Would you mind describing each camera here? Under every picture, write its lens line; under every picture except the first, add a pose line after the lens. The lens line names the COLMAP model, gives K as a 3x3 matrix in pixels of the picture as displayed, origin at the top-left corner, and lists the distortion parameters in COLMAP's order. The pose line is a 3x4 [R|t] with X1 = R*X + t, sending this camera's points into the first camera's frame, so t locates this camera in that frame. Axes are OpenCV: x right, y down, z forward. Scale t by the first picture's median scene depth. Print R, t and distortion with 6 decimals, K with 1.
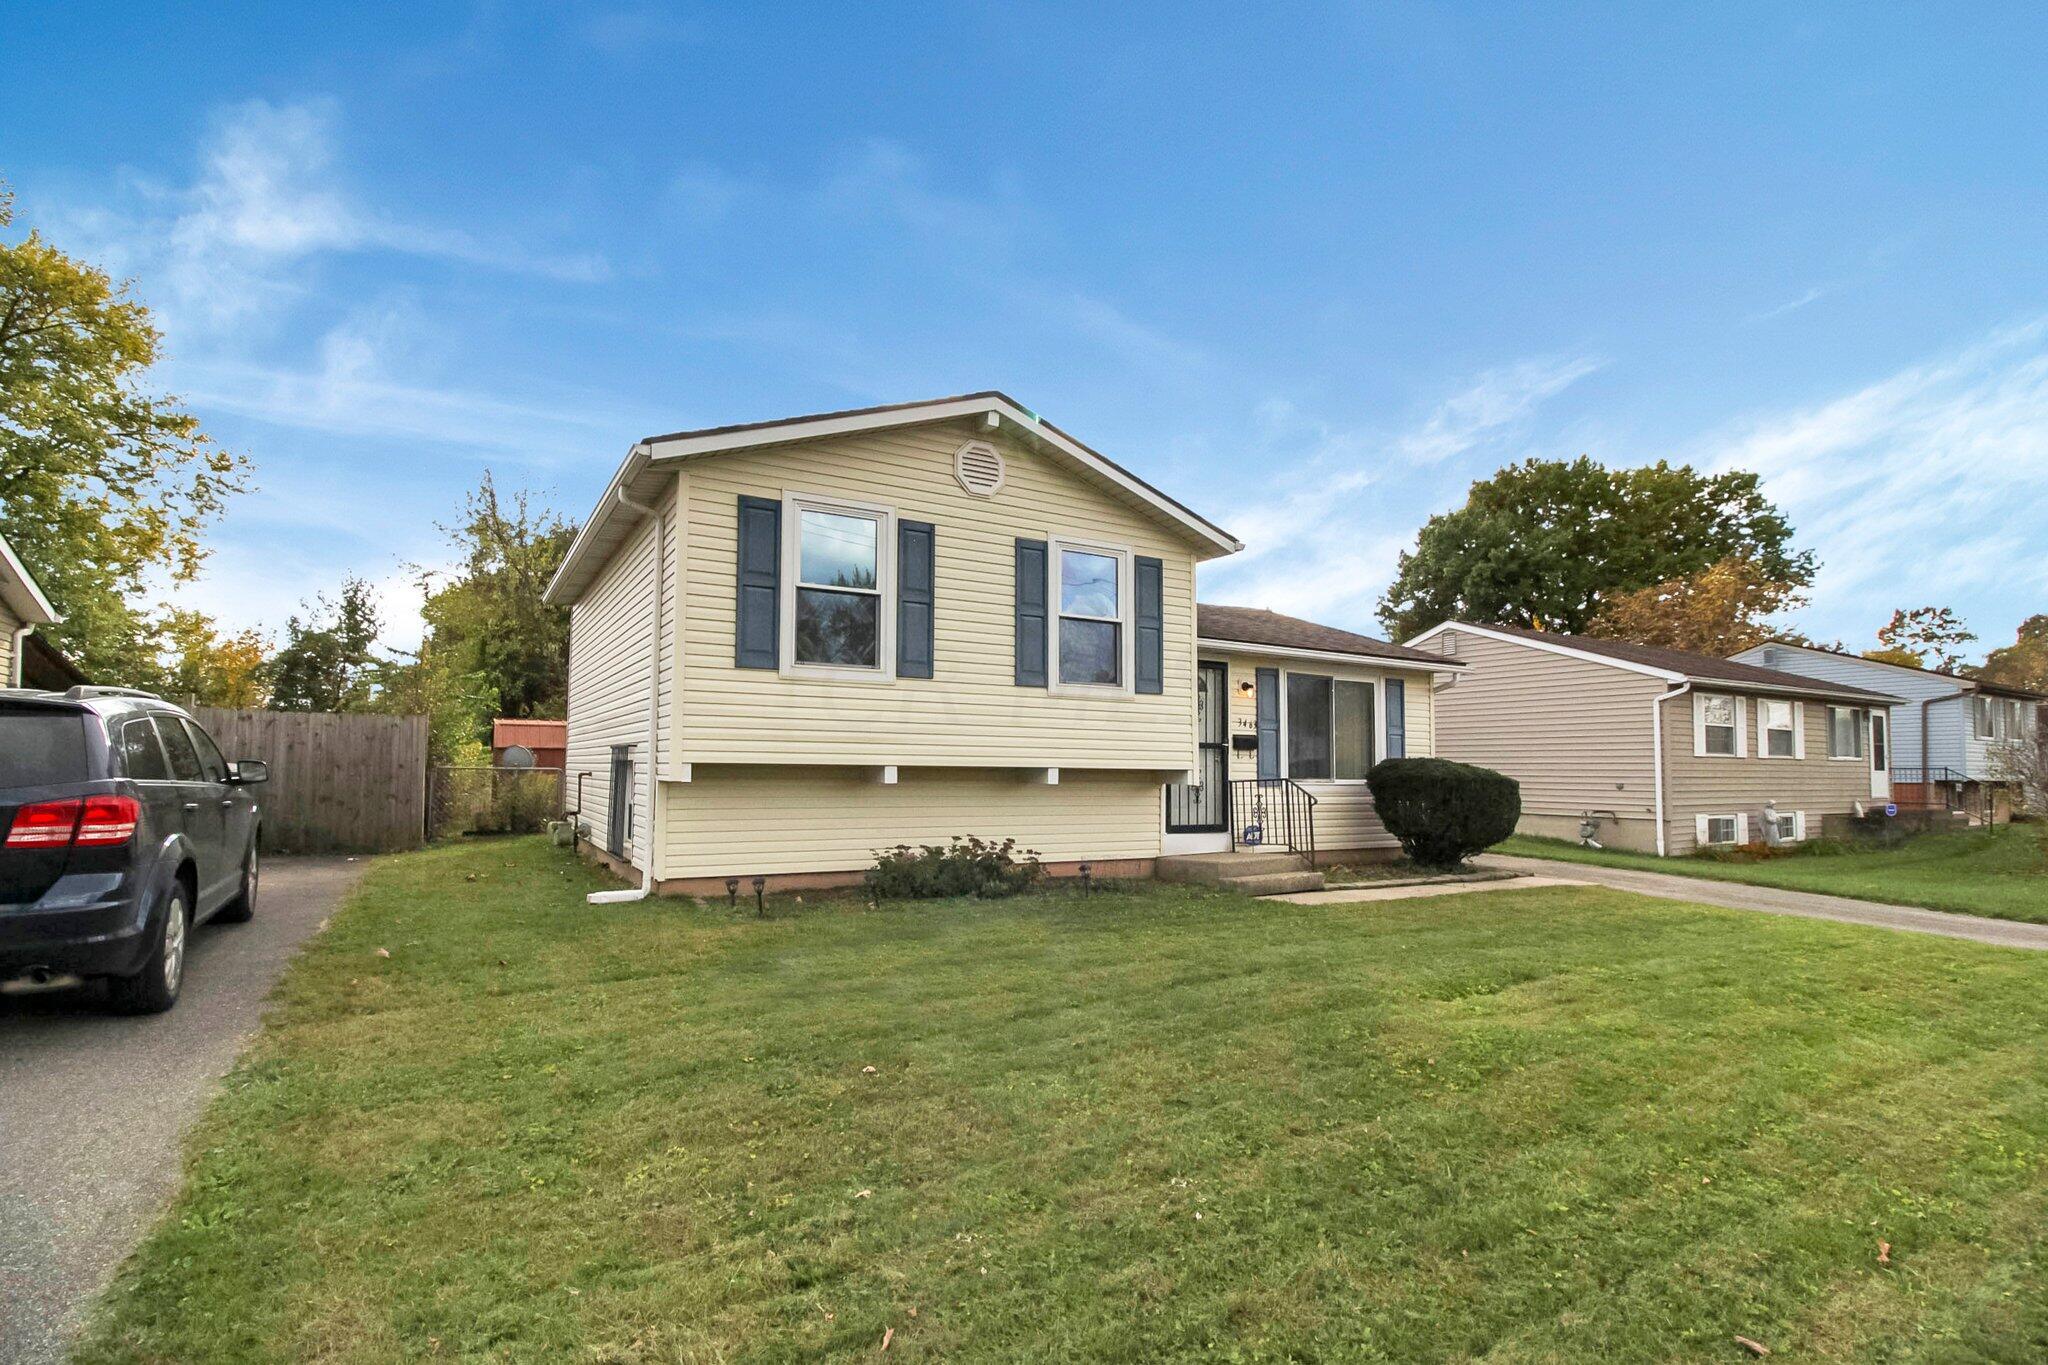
lens RADIAL K [[953.6, 0, 1019.7], [0, 953.6, 698.8], [0, 0, 1]] dist [-0.029925, -0.001937]
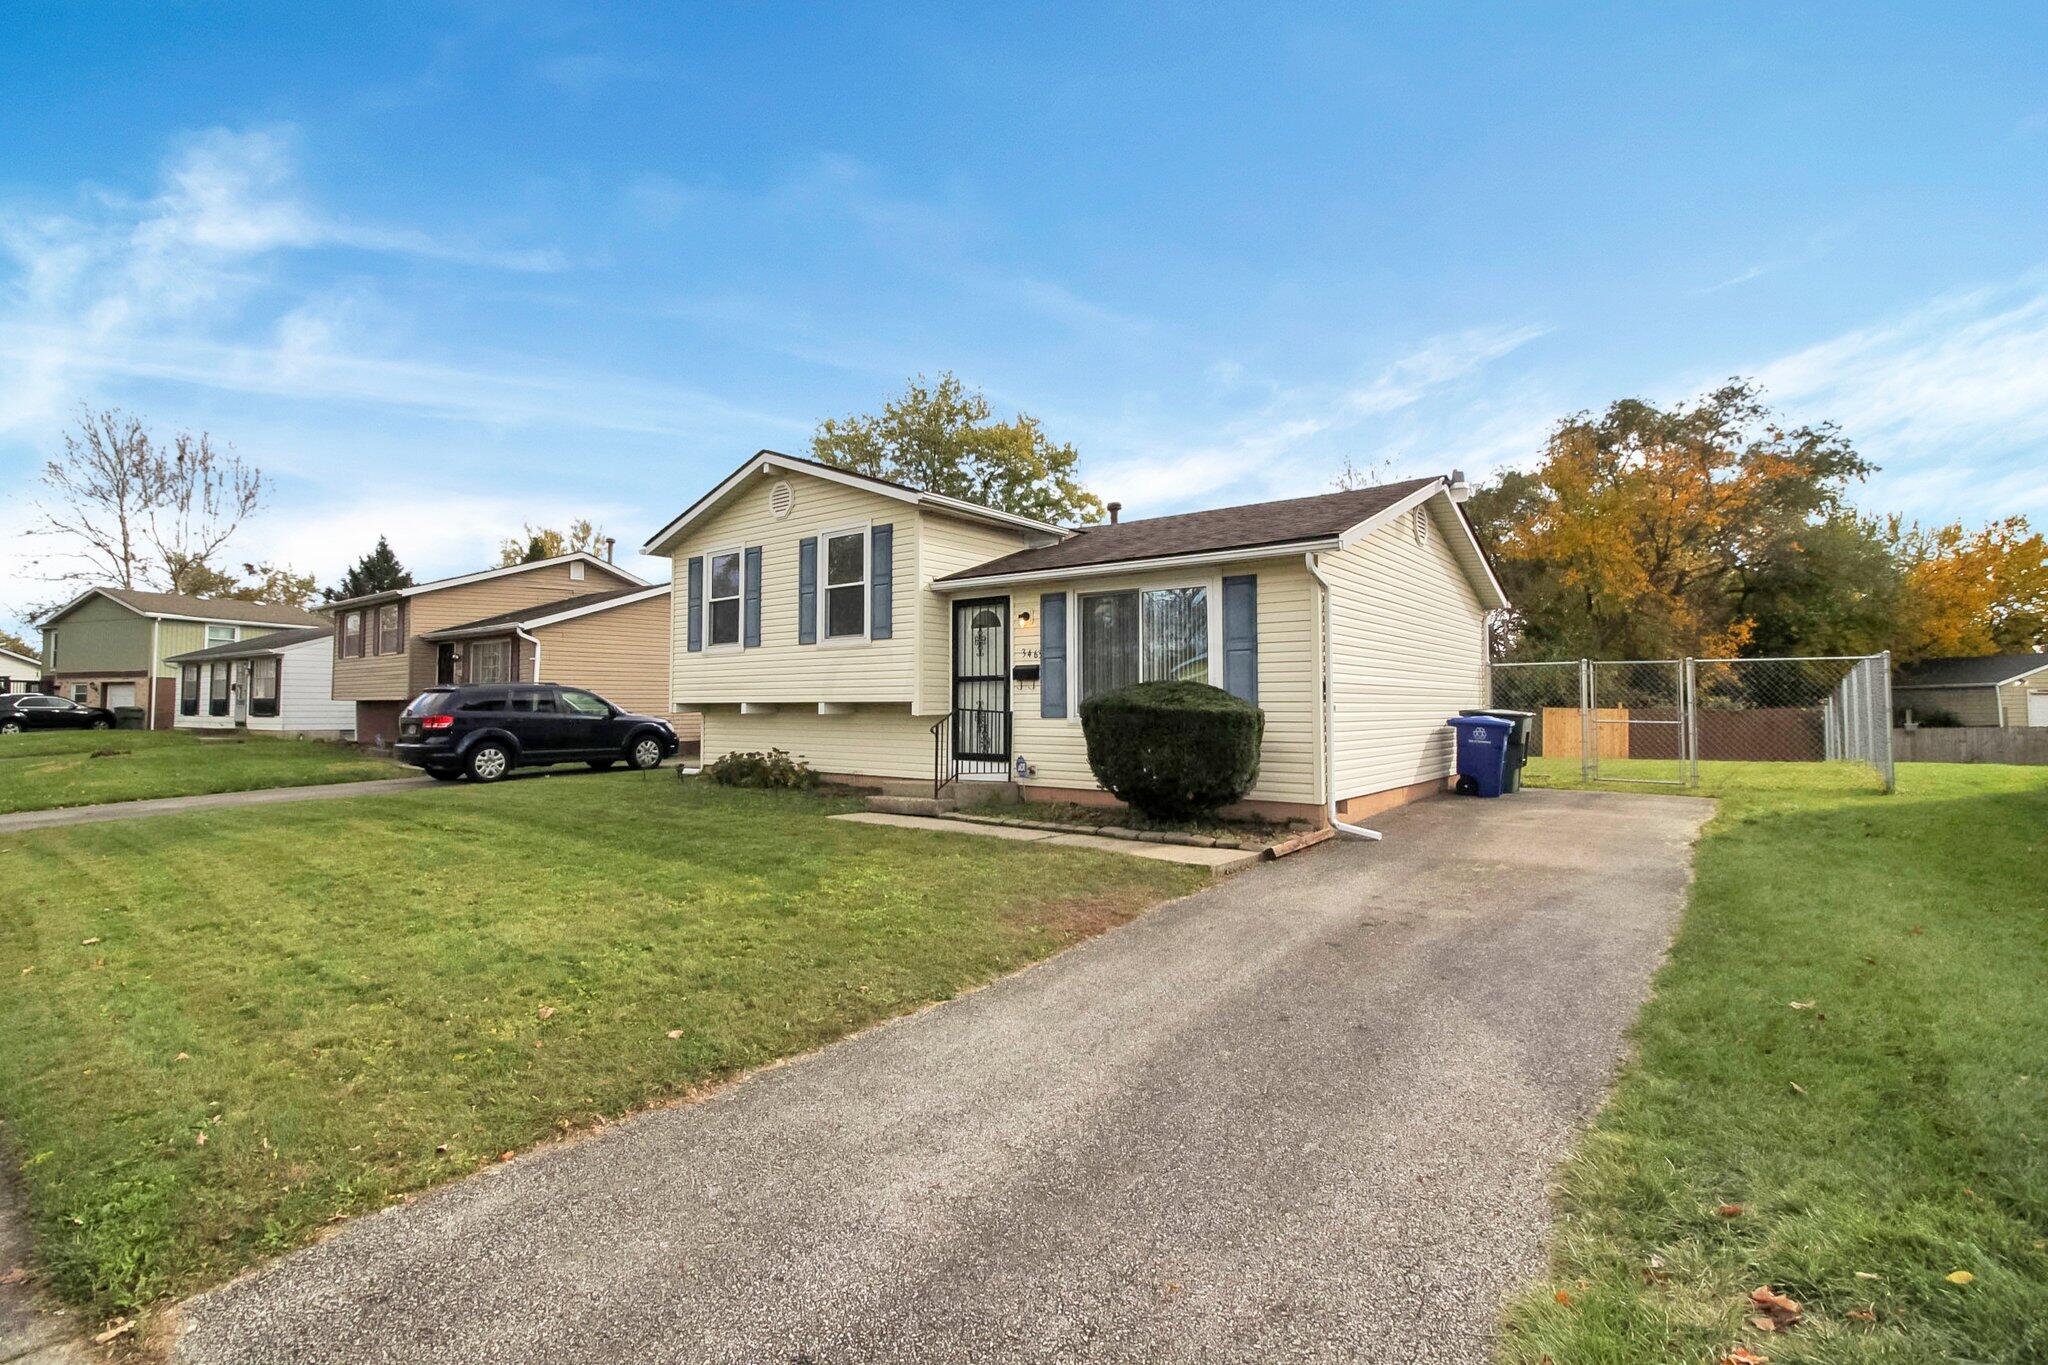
lens RADIAL K [[953.6, 0, 1022.5], [0, 953.6, 672.5], [0, 0, 1]] dist [-0.029925, -0.001937]
pose [[0.359748, -0.046888, -0.931871, 1.309644], [0.073020, 0.997088, -0.021981, 0.075391], [0.930188, -0.060138, 0.362124, 0.724570]]
